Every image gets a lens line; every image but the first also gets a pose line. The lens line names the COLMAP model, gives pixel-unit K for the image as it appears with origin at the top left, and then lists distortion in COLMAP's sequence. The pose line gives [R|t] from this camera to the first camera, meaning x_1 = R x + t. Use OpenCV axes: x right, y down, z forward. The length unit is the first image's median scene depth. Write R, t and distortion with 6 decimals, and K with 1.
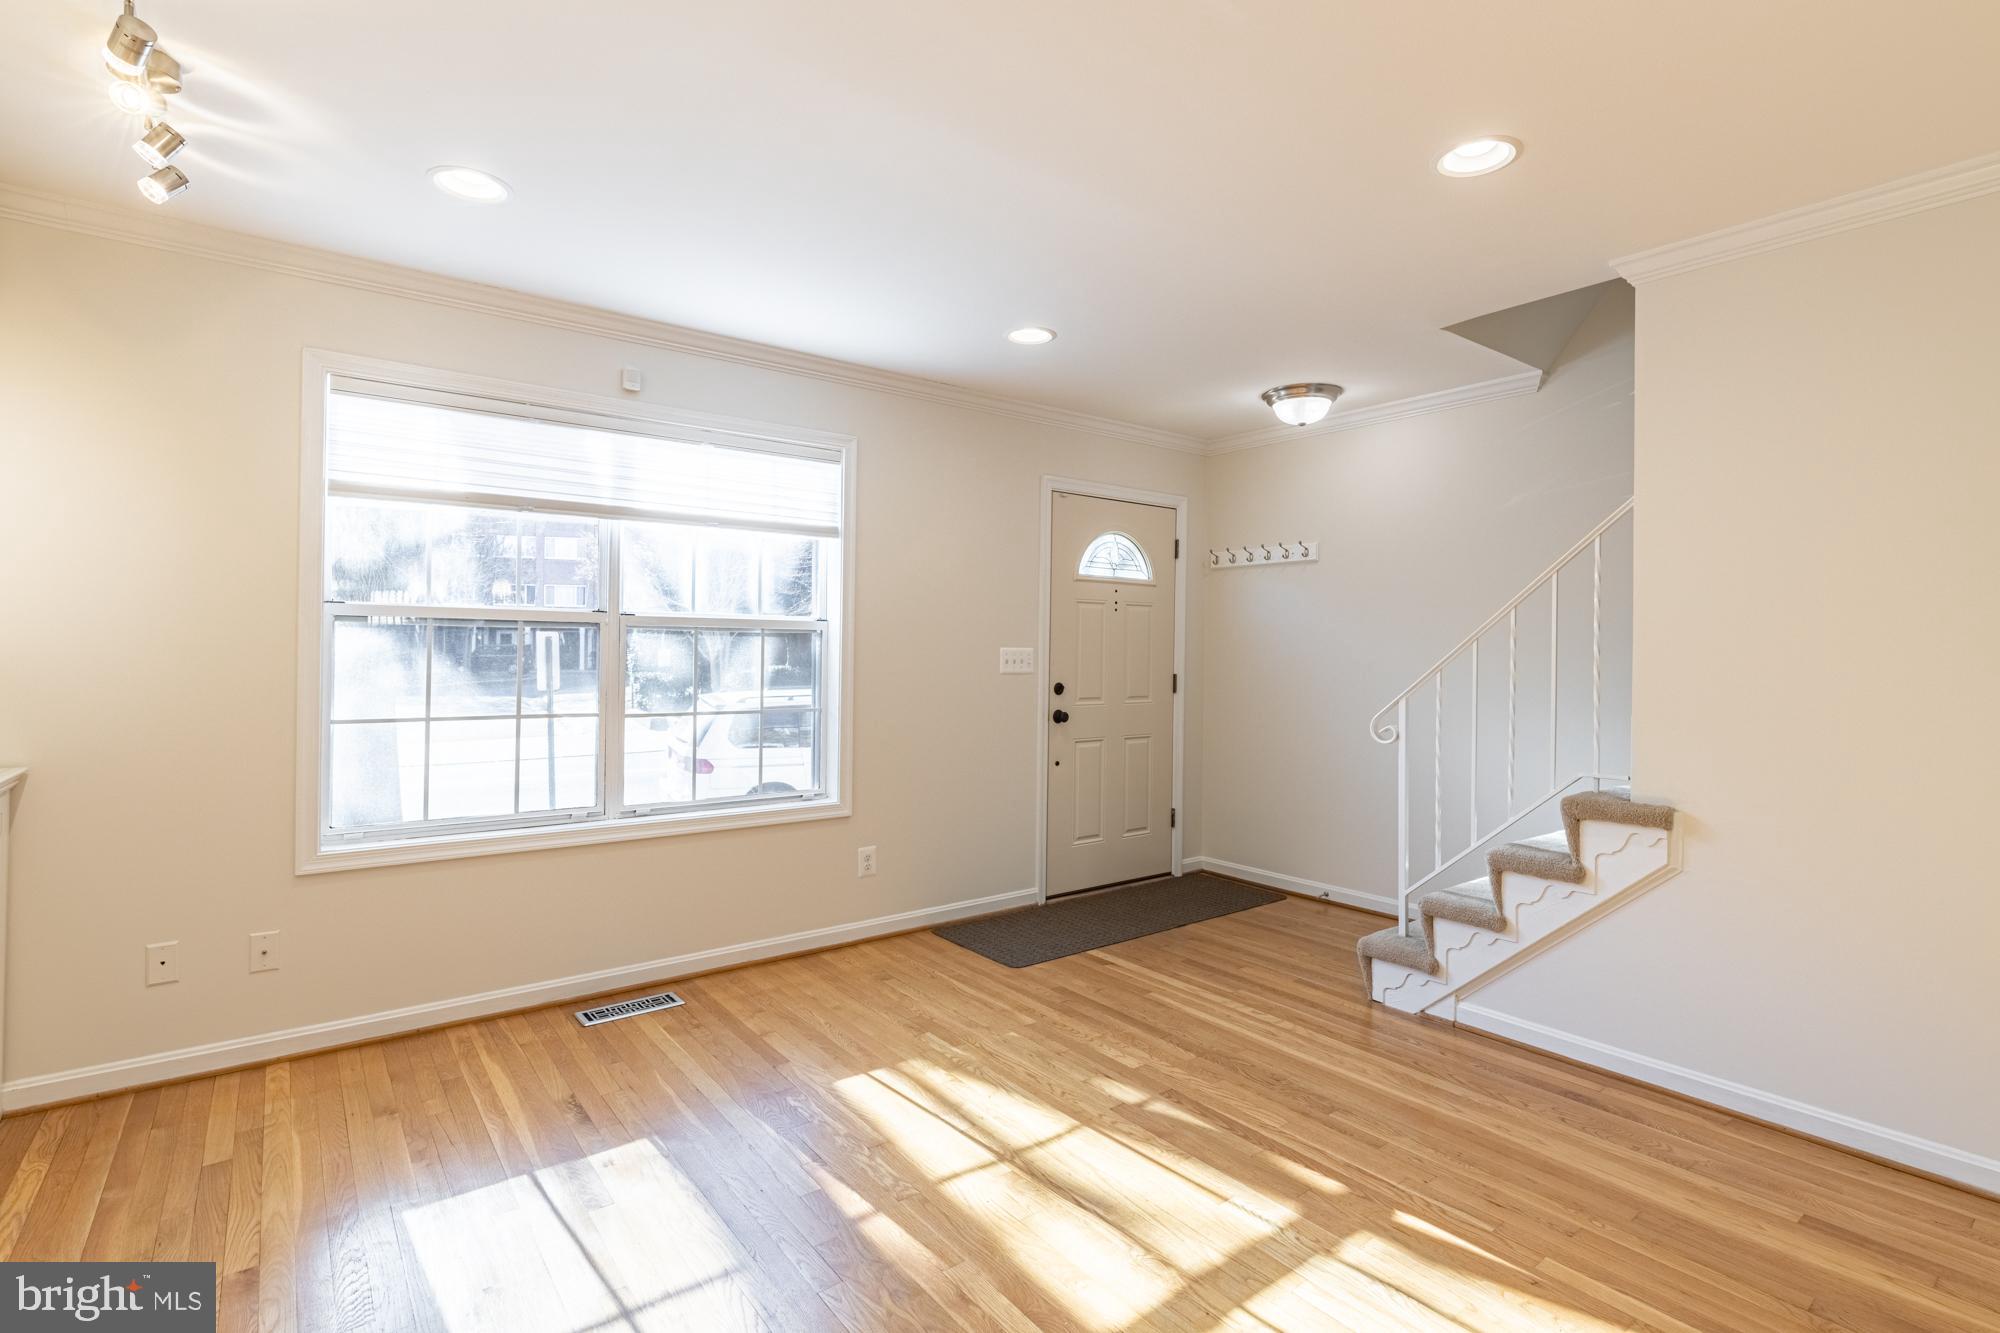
lens RADIAL K [[946.7, 0, 1002.7], [0, 946.7, 651.4], [0, 0, 1]] dist [-0.002482, -0.000085]
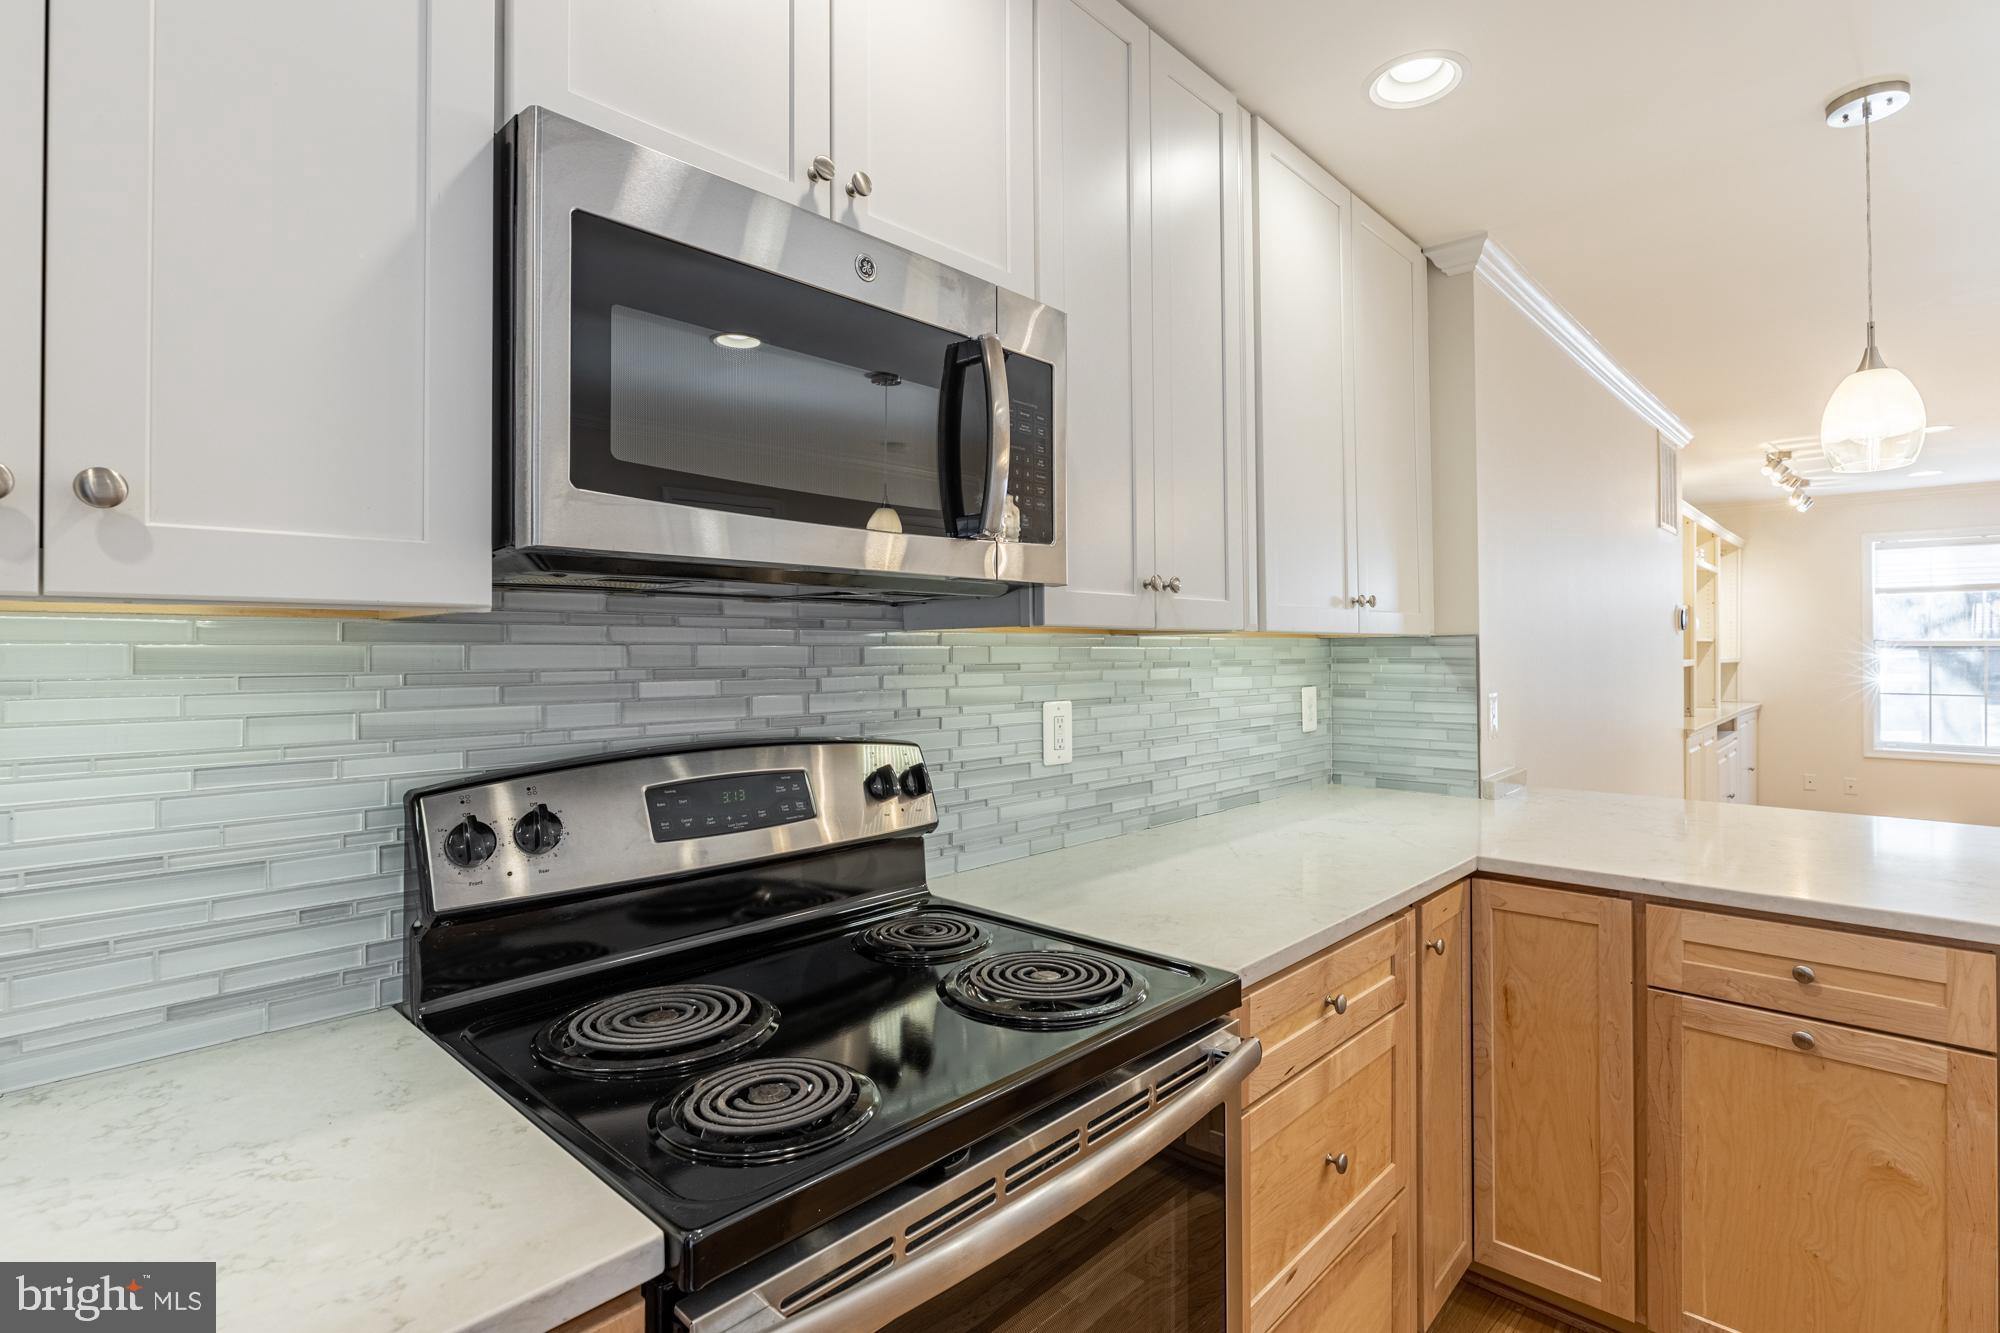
lens RADIAL K [[974.2, 0, 1002.0], [0, 974.2, 635.6], [0, 0, 1]] dist [-0.006075, 0.000195]
pose [[0.162205, -0.026415, -0.986403, 1.088449], [0.001547, 0.999647, -0.026516, -0.003663], [0.986756, 0.002775, 0.162189, -1.271341]]
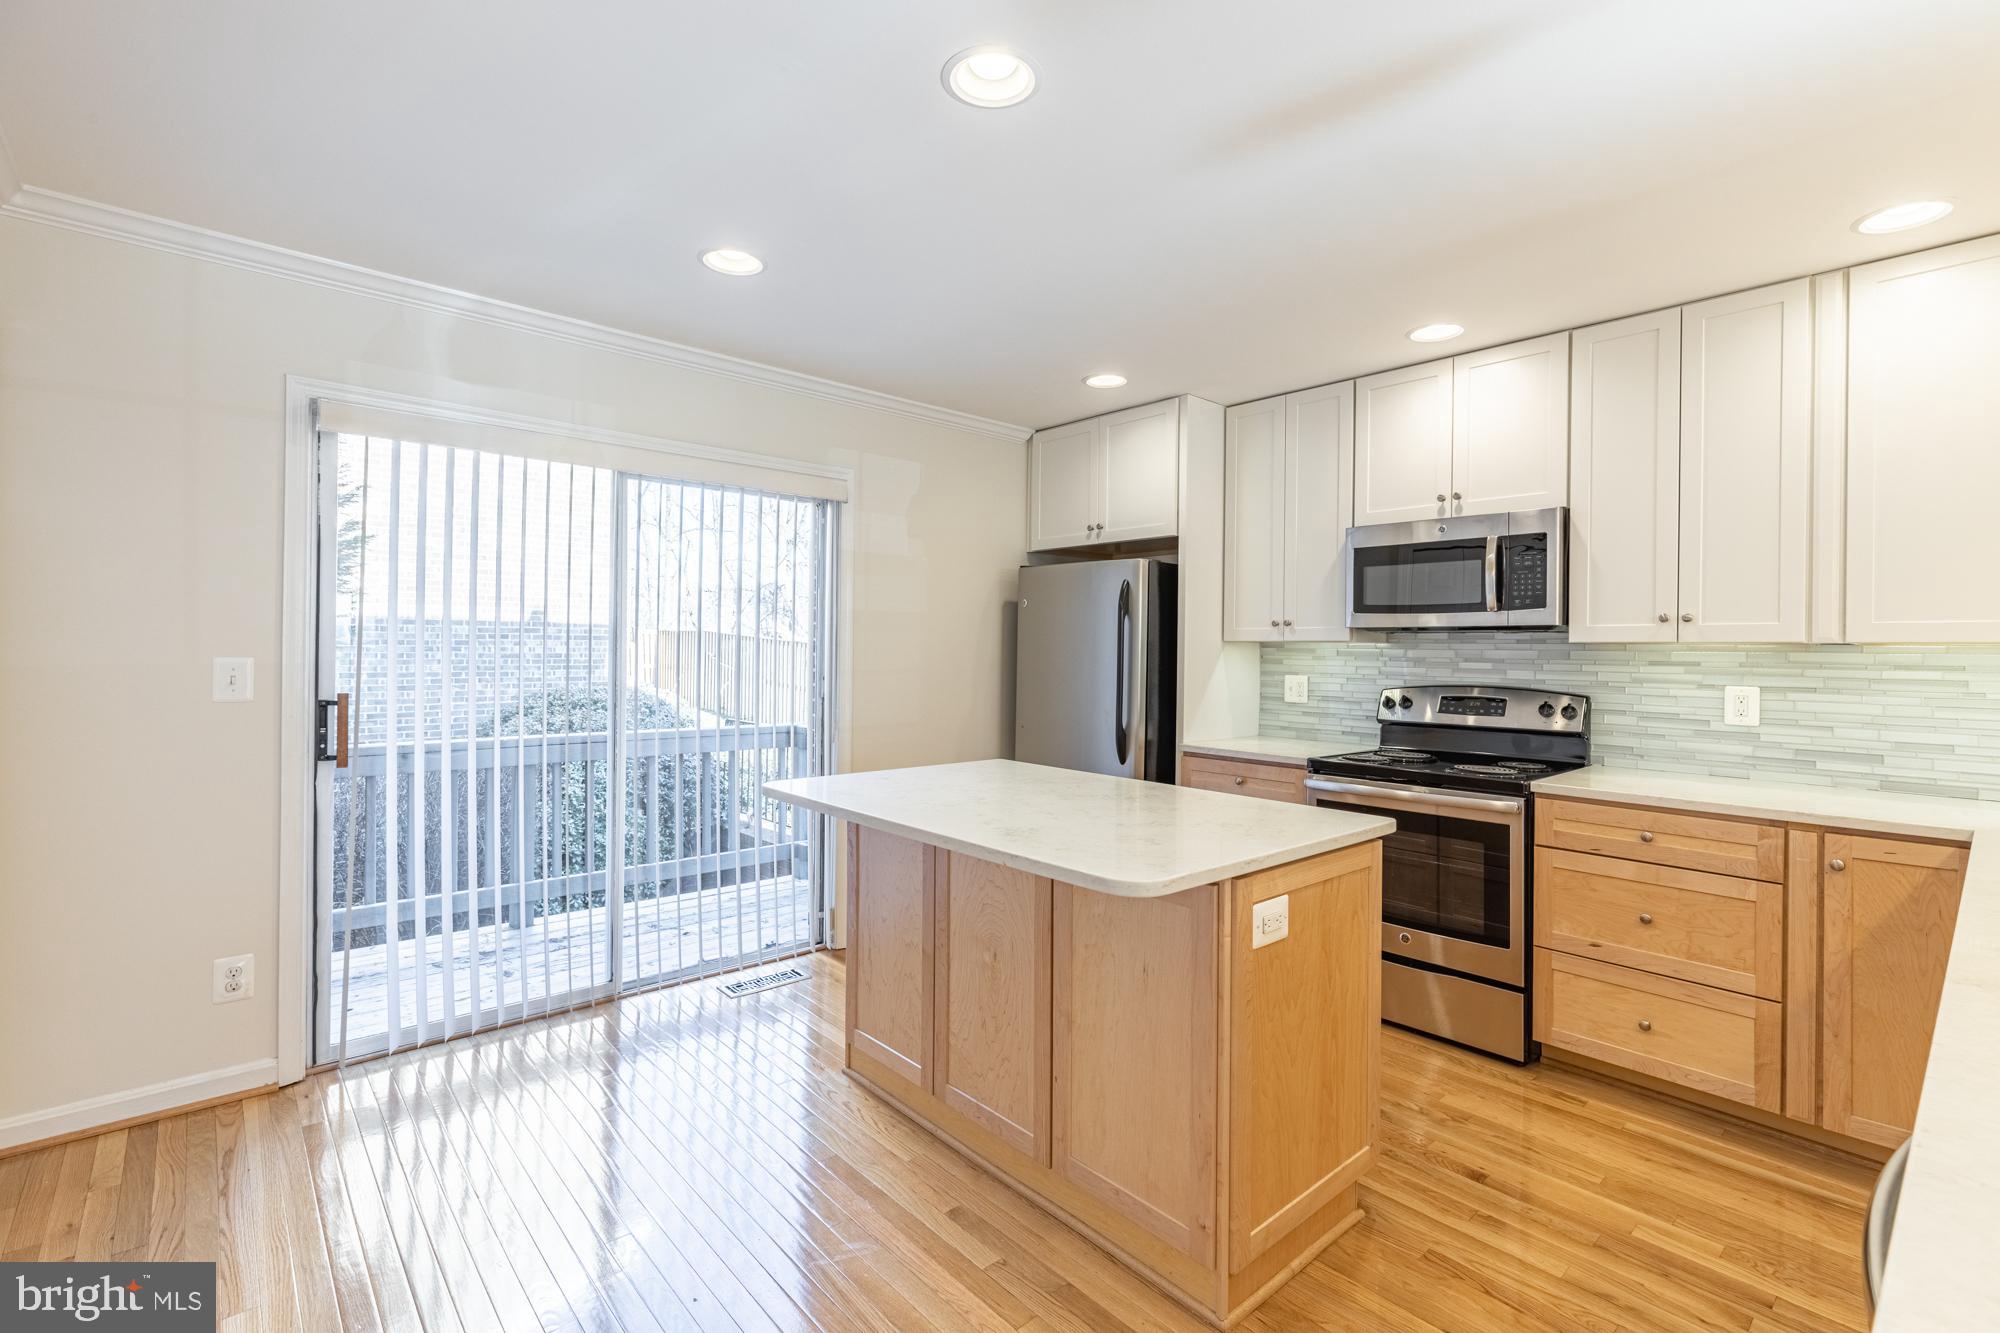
lens RADIAL K [[897.8, 0, 1002.2], [0, 897.8, 658.9], [0, 0, 1]] dist [0.004110, 0.000343]
pose [[-0.997276, -0.020059, -0.070983, 1.292544], [-0.021046, 0.999692, 0.013185, -0.002718], [0.070696, 0.014643, -0.997390, -0.331805]]
